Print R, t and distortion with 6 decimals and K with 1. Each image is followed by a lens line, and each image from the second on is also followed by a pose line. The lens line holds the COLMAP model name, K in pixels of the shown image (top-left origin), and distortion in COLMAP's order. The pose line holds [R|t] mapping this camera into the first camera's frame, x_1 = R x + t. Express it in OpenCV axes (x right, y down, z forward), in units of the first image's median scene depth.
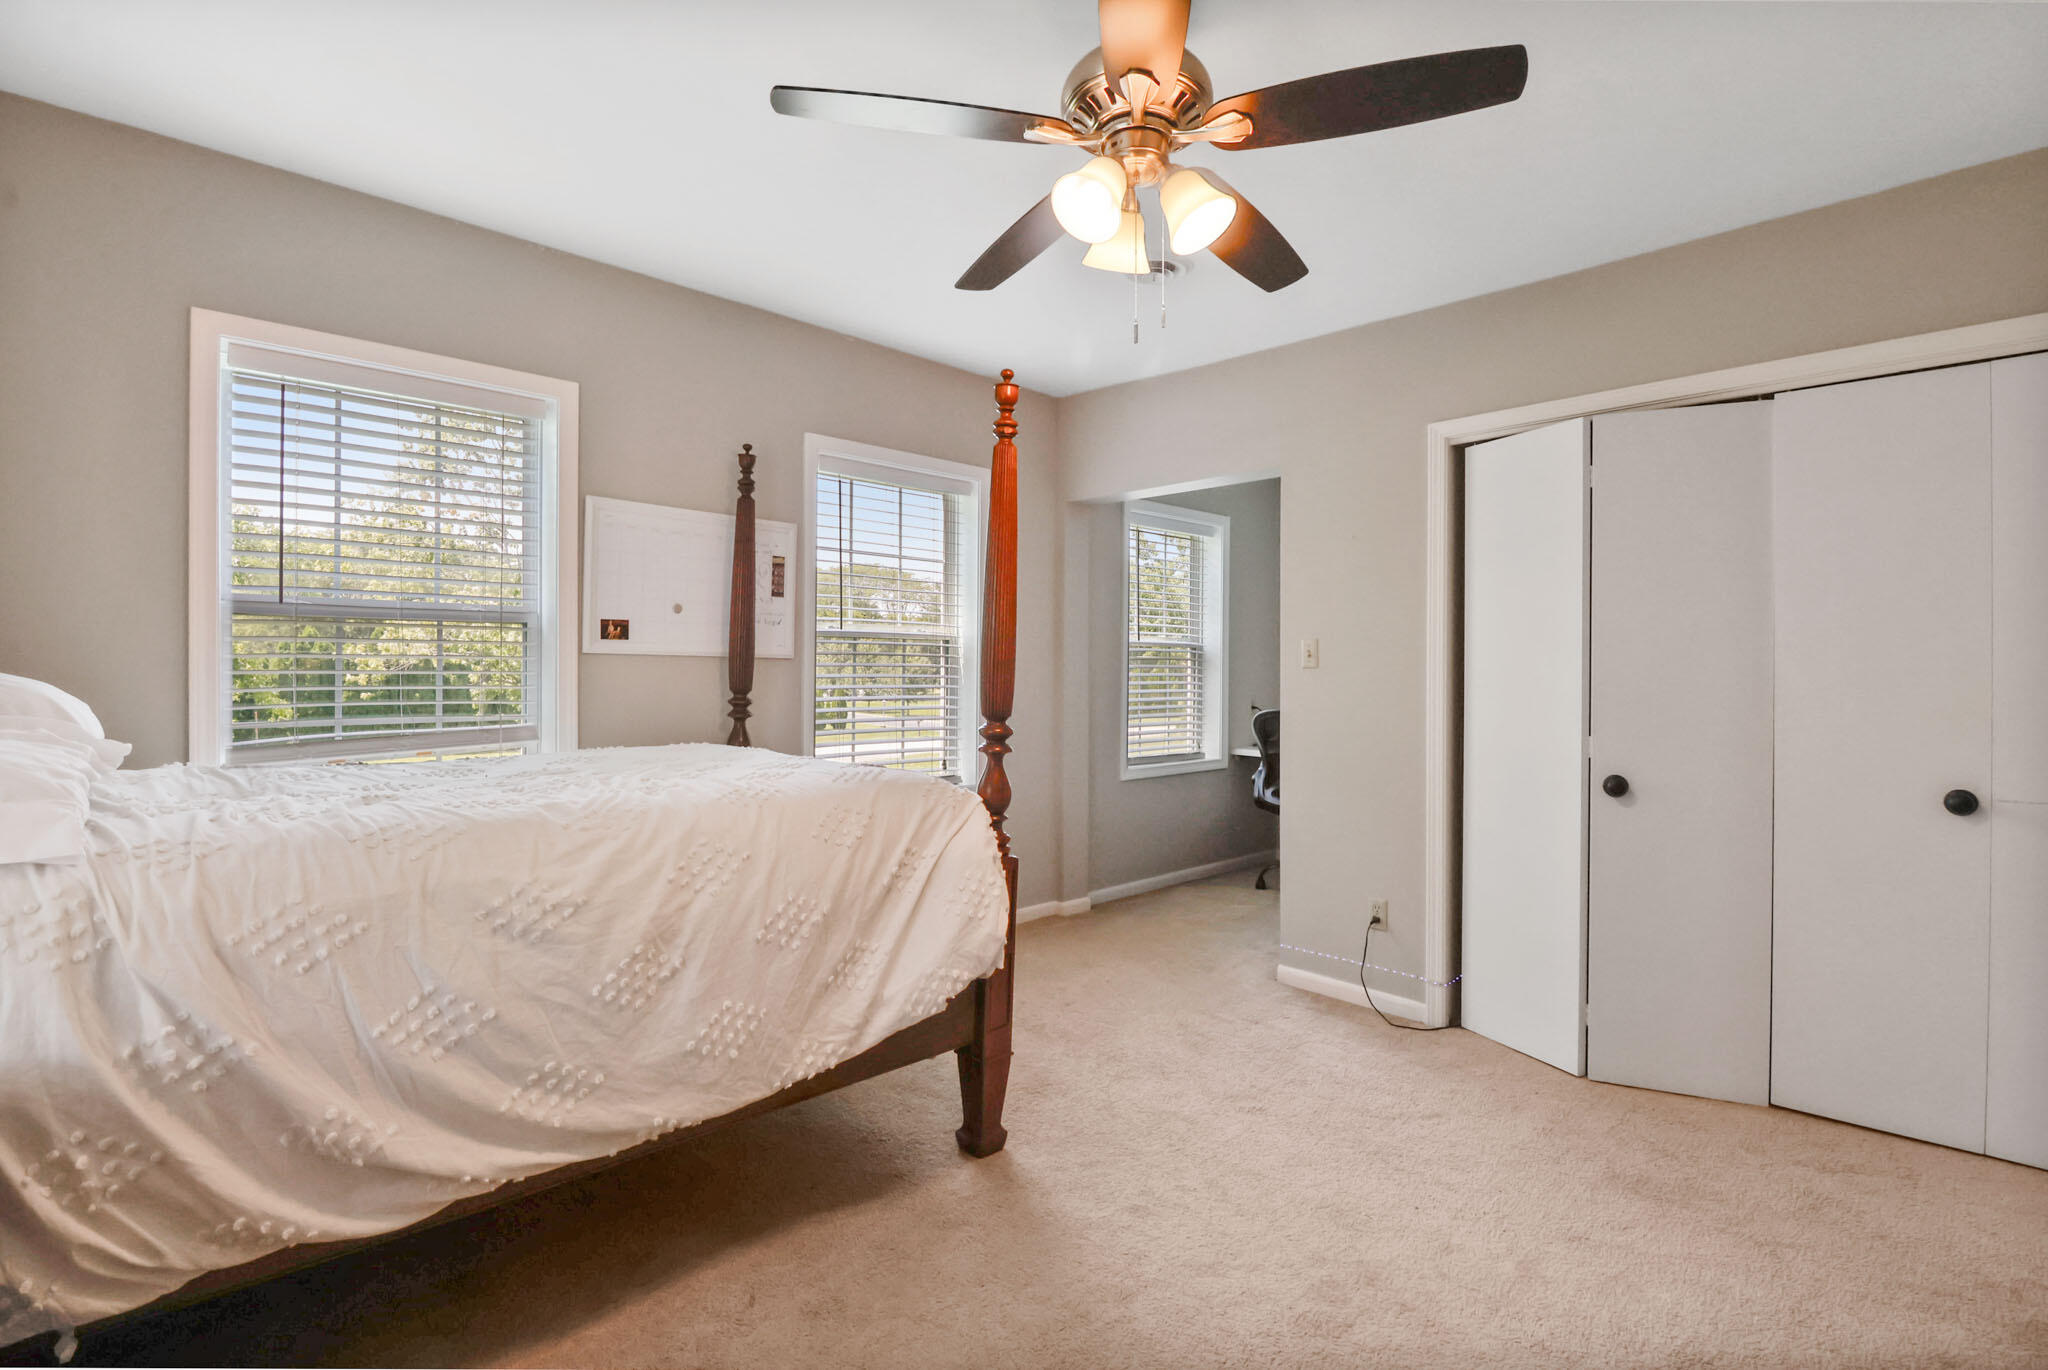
lens RADIAL K [[985.0, 0, 1024.6], [0, 985.0, 671.9], [0, 0, 1]] dist [-0.013718, -0.000488]
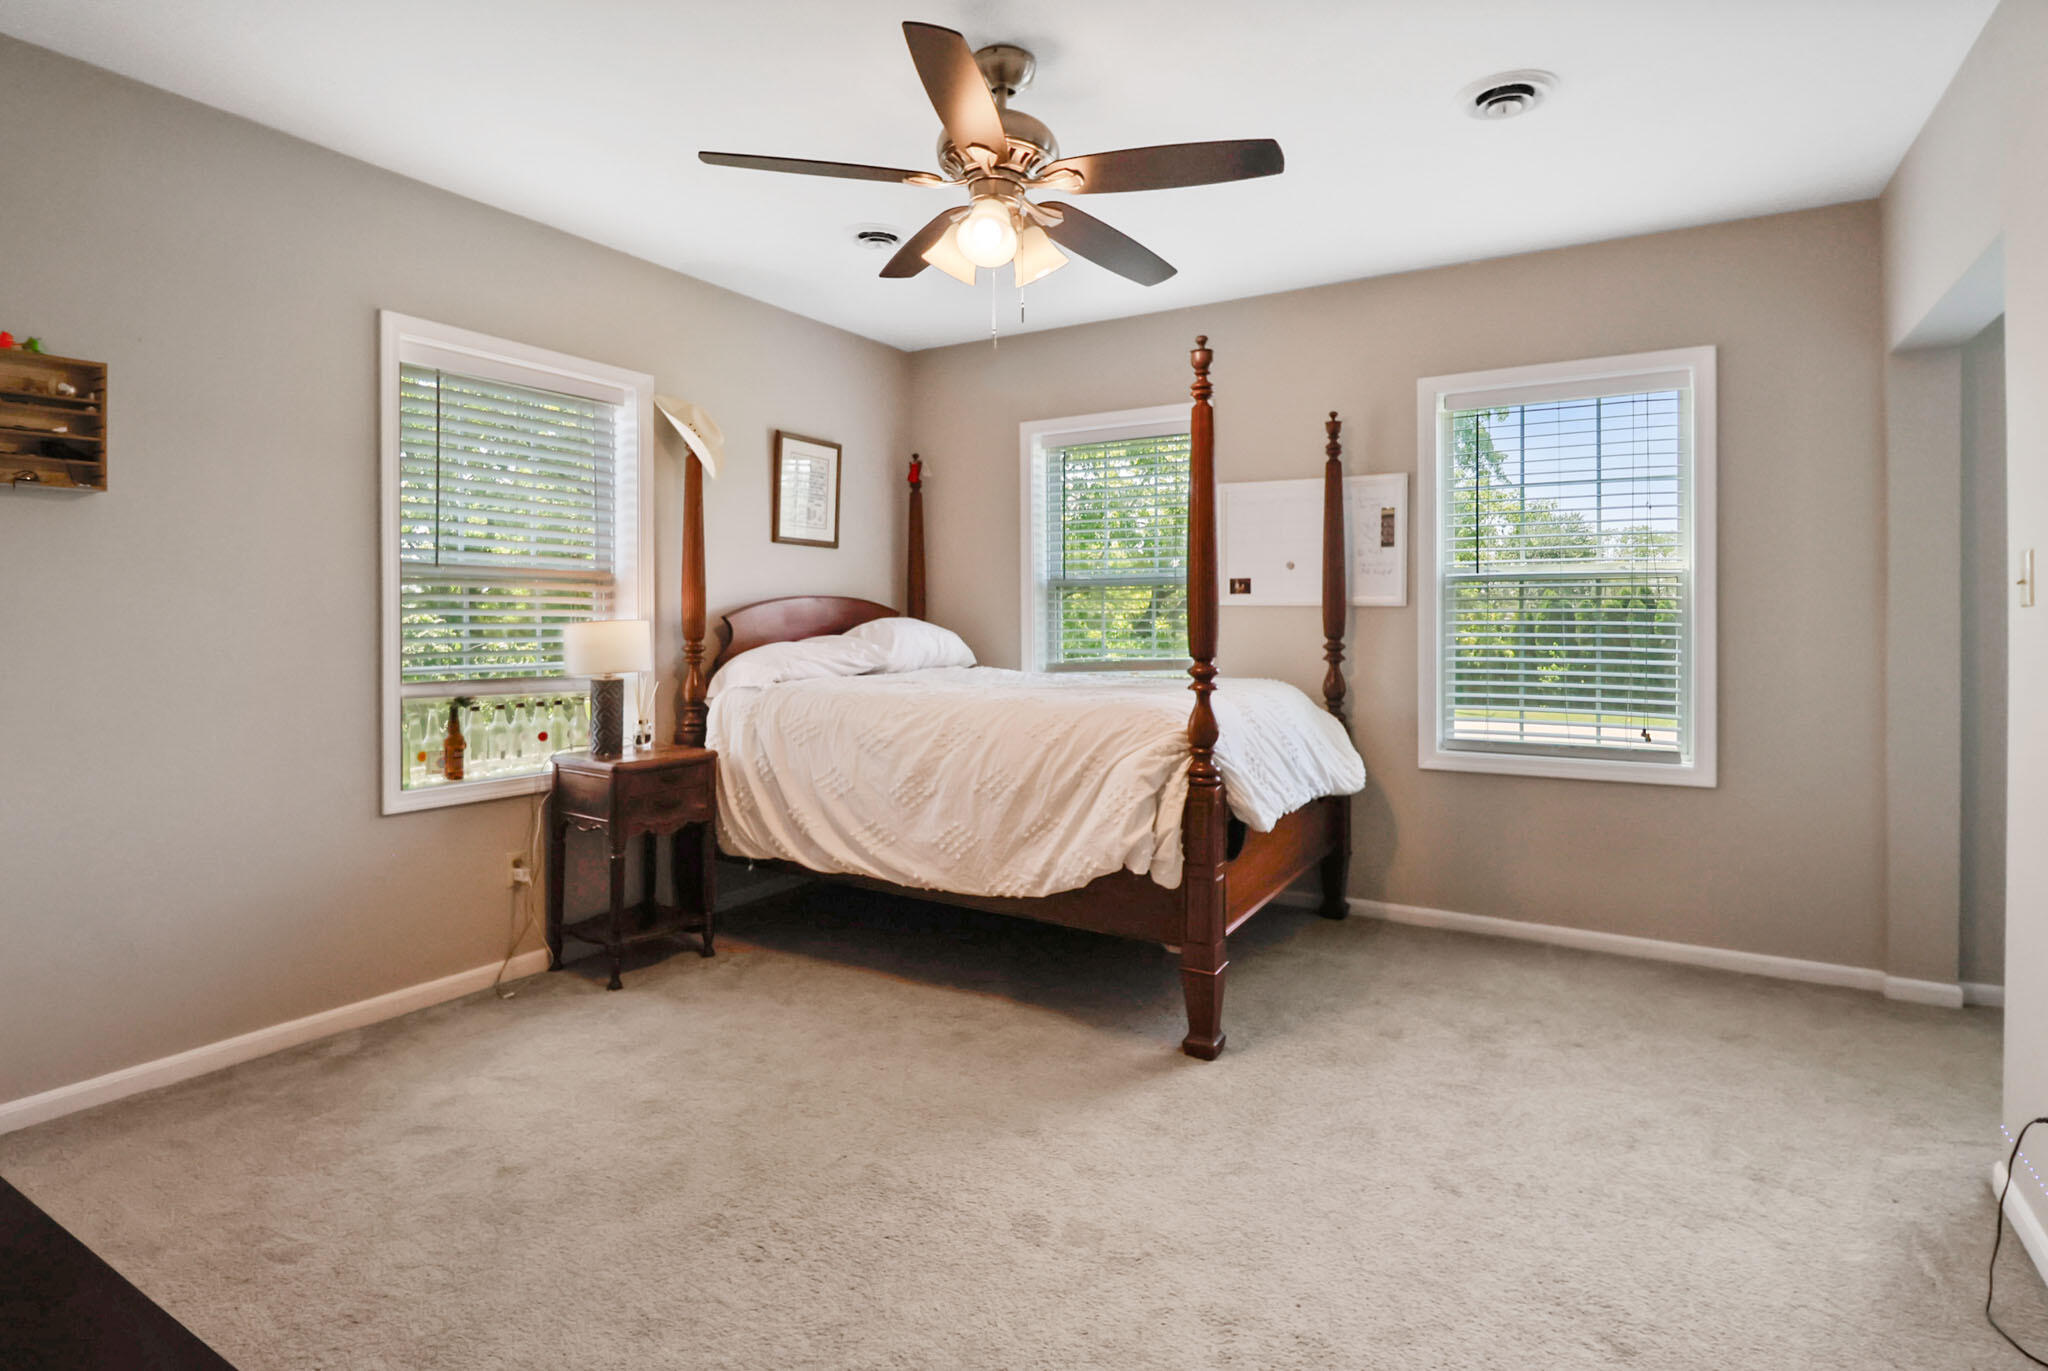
lens RADIAL K [[1006.0, 0, 1026.5], [0, 1006.0, 635.6], [0, 0, 1]] dist [0.000401, 0.000222]
pose [[0.241857, 0.008352, -0.970276, 1.014108], [-0.000550, 0.999964, 0.008470, 0.012656], [0.970312, -0.001515, 0.241853, 0.550437]]
